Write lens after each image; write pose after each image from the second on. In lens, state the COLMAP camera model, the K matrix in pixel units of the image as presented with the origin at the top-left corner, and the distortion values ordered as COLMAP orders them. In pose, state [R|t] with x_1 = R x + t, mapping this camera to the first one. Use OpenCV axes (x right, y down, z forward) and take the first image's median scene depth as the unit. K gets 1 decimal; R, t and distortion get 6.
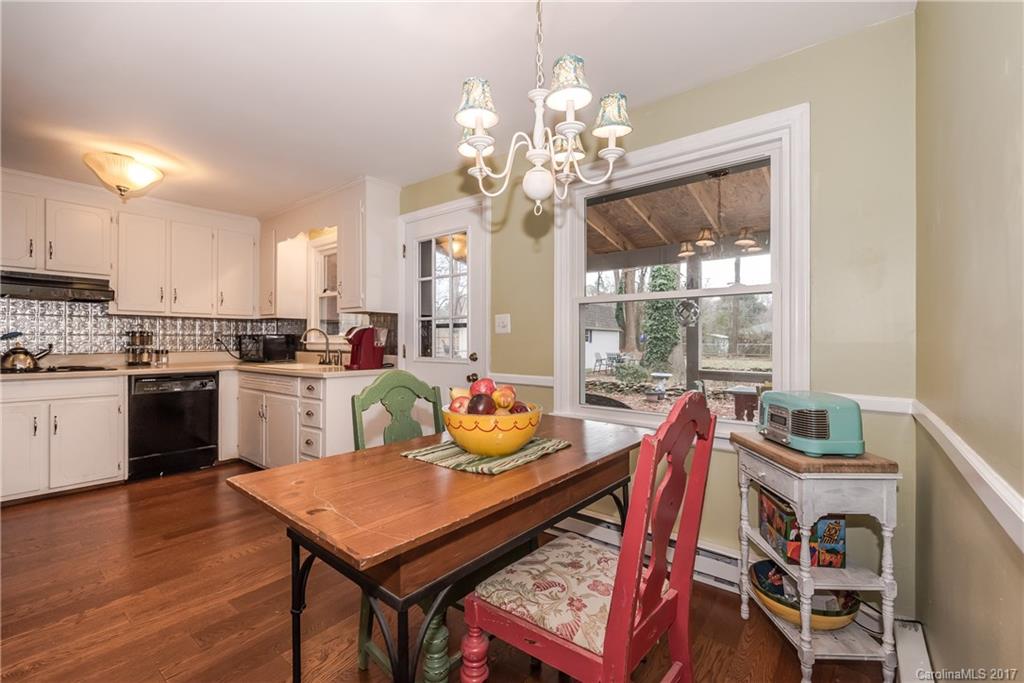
lens RADIAL K [[442.8, 0, 510.0], [0, 442.8, 340.9], [0, 0, 1]] dist [0.003794, -0.000203]
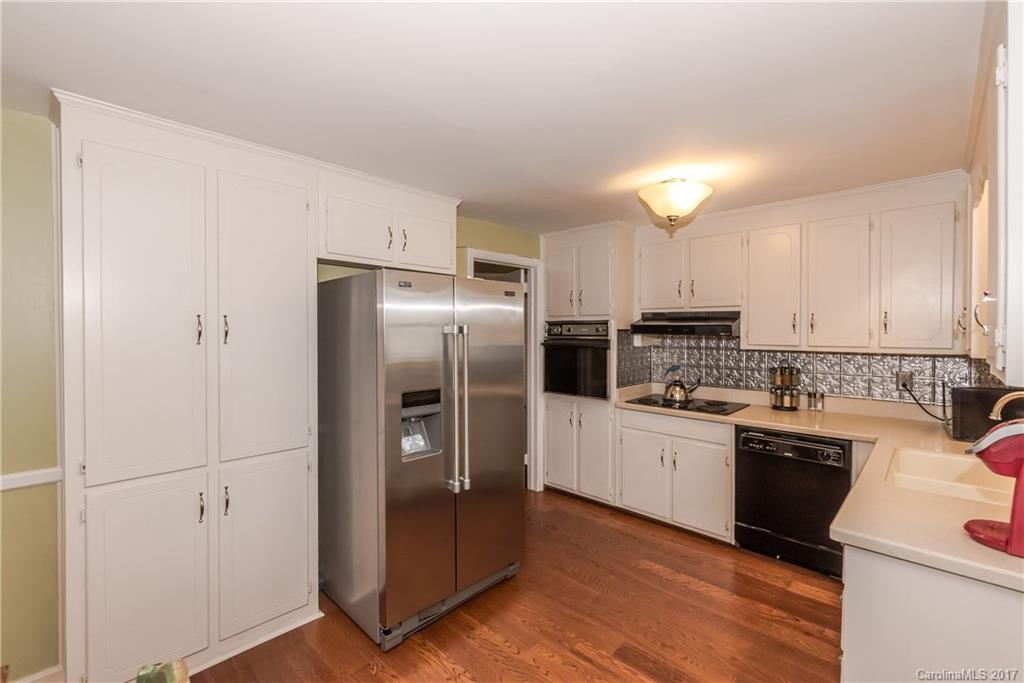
lens RADIAL K [[442.8, 0, 510.7], [0, 442.8, 336.9], [0, 0, 1]] dist [0.003794, -0.000203]
pose [[-0.101481, 0.014693, -0.994729, 0.027391], [0.001273, 0.999892, 0.014639, -0.103968], [0.994837, 0.000220, -0.101489, 0.663948]]
